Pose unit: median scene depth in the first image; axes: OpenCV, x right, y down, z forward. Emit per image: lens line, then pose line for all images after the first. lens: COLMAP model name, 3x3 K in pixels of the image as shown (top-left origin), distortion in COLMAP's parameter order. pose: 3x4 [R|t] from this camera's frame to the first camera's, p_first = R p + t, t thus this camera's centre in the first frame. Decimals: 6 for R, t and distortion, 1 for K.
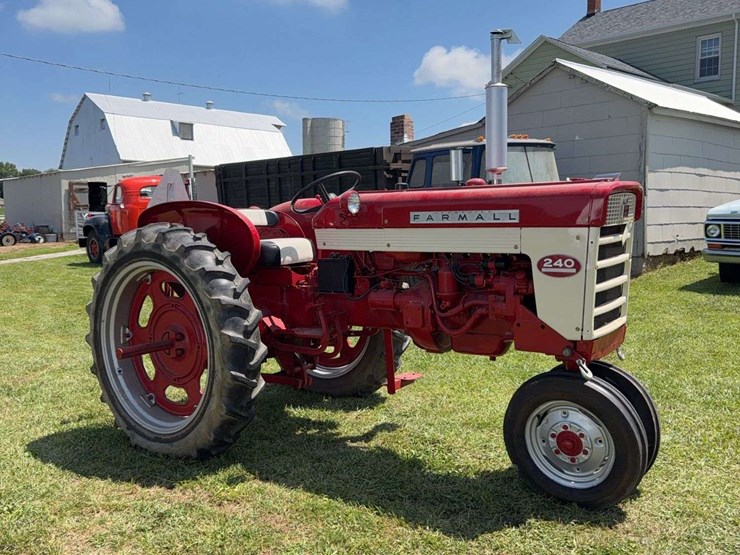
lens RADIAL K [[698.1, 0, 367.2], [0, 698.1, 283.3], [0, 0, 1]] dist [0.122977, -0.220567]
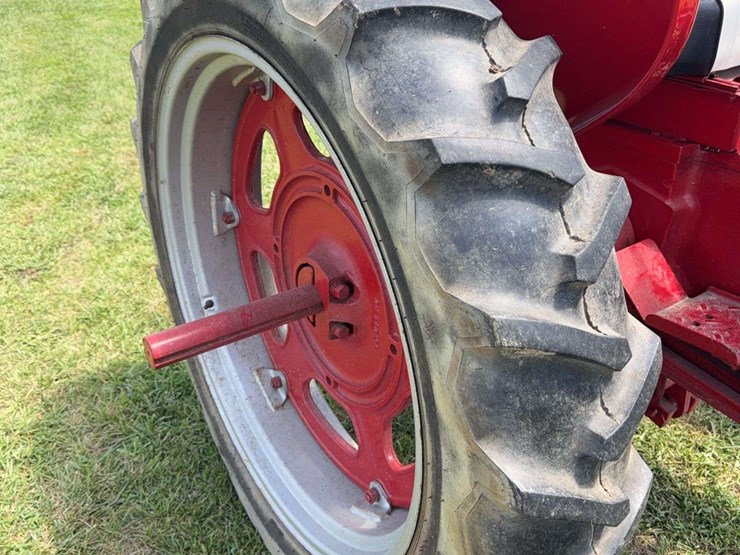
lens RADIAL K [[700.5, 0, 374.8], [0, 700.5, 276.6], [0, 0, 1]] dist [0.121999, -0.233830]
pose [[0.949530, 0.179917, -0.256948, -0.186873], [-0.062426, 0.911154, 0.407309, -0.067048], [0.307401, -0.370712, 0.876400, 0.792891]]
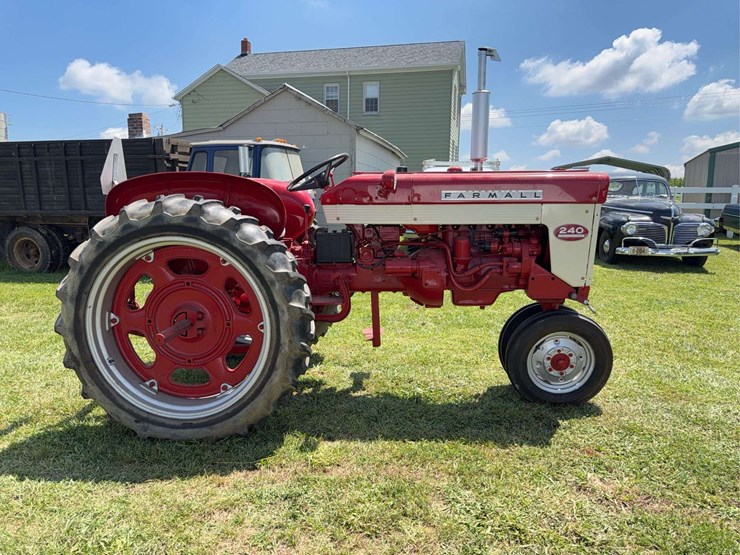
lens RADIAL K [[524.4, 0, 367.4], [0, 524.4, 280.4], [0, 0, 1]] dist [0.081310, -0.112909]
pose [[0.834486, -0.059550, 0.547801, -0.510798], [0.037439, 0.997973, 0.051455, -0.000165], [-0.549755, -0.022429, 0.835025, 0.302935]]
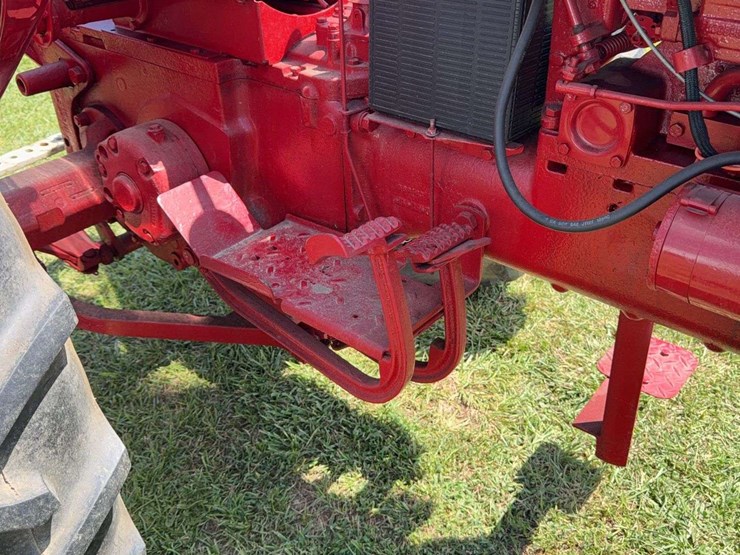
lens RADIAL K [[700.5, 0, 374.8], [0, 700.5, 276.6], [0, 0, 1]] dist [0.121999, -0.233830]
pose [[0.998309, 0.043432, -0.038649, -0.063491], [-0.020223, 0.882678, 0.469543, -0.057085], [0.054507, -0.467968, 0.882063, 0.854304]]
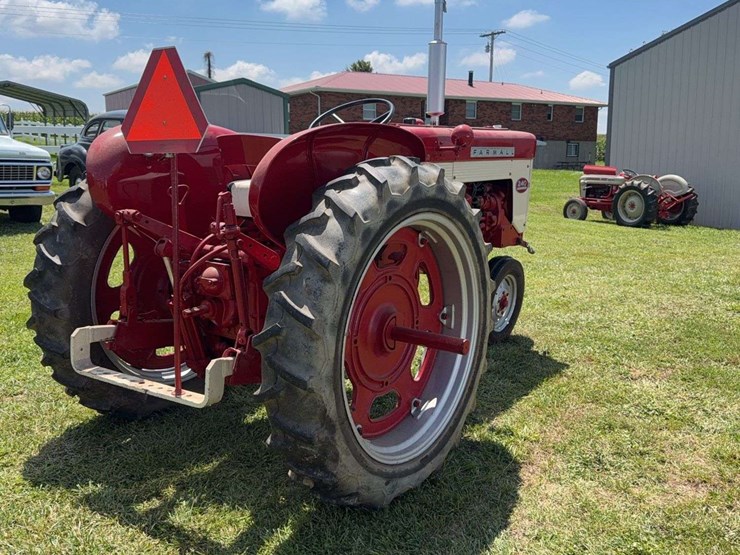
lens RADIAL K [[698.1, 0, 367.2], [0, 698.1, 283.3], [0, 0, 1]] dist [0.122977, -0.220567]
pose [[-0.019870, -0.172160, 0.984869, -1.047643], [0.092004, 0.980569, 0.173264, -0.092563], [-0.995560, 0.094054, -0.003645, 1.129145]]
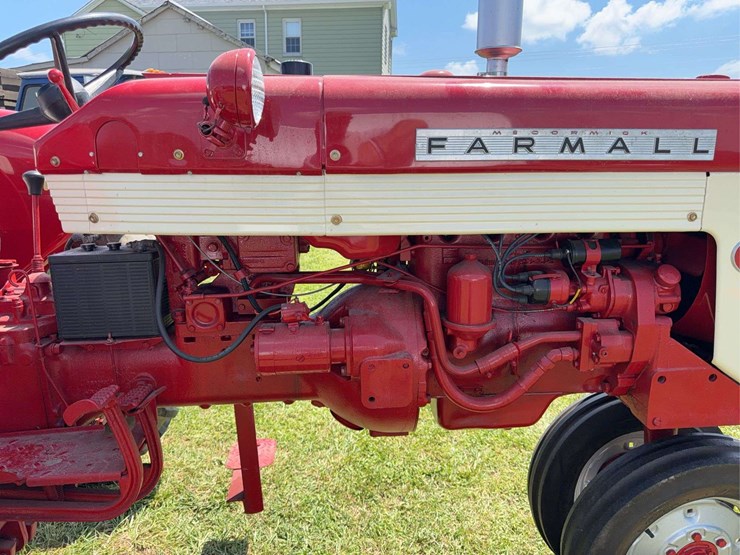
lens RADIAL K [[528.8, 0, 365.9], [0, 528.8, 274.5], [0, 0, 1]] dist [0.020979, -0.036371]
pose [[0.757908, -0.121193, 0.641005, -0.140252], [0.049655, 0.990459, 0.128552, -0.059203], [-0.650468, -0.065601, 0.756695, 0.755178]]
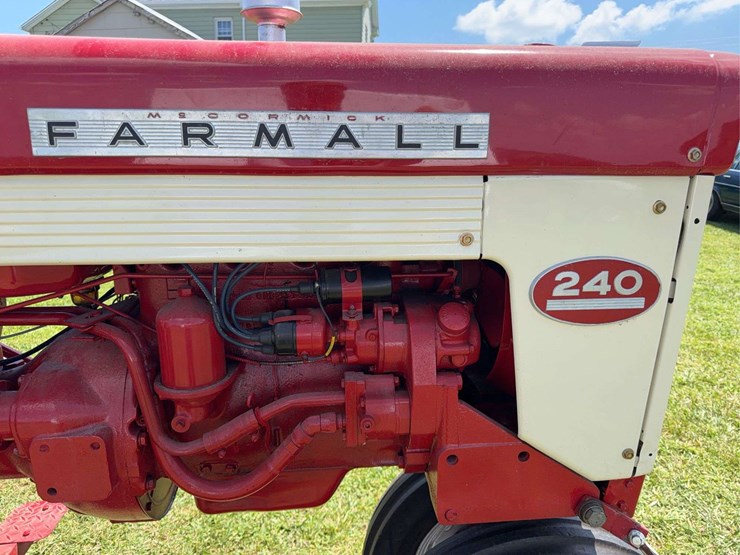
lens RADIAL K [[524.4, 0, 367.4], [0, 524.4, 280.4], [0, 0, 1]] dist [0.081310, -0.112909]
pose [[0.745828, -0.125827, 0.654147, 0.019665], [0.048066, 0.989604, 0.135551, -0.057982], [-0.664402, -0.069655, 0.744122, 0.733523]]
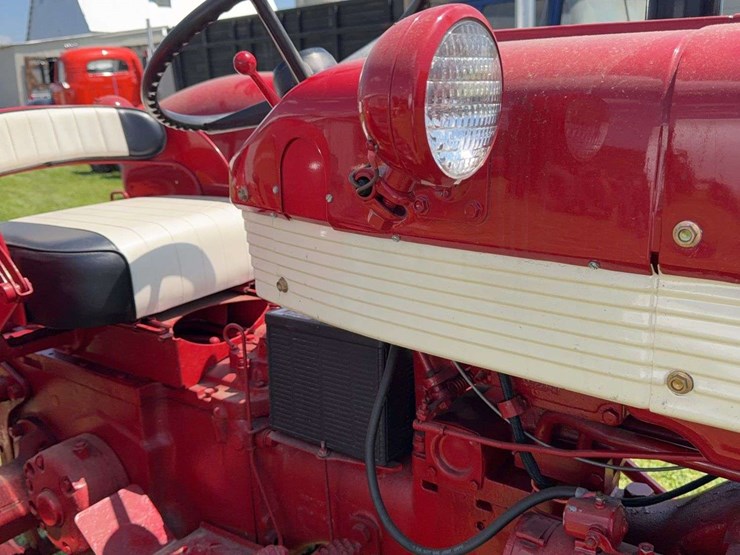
lens RADIAL K [[704.8, 0, 368.1], [0, 704.8, 275.0], [0, 0, 1]] dist [0.111313, -0.255463]
pose [[0.999955, -0.008719, 0.003720, -0.037331], [0.008036, 0.987843, 0.155250, -0.099936], [-0.005029, -0.155213, 0.987868, 0.830471]]
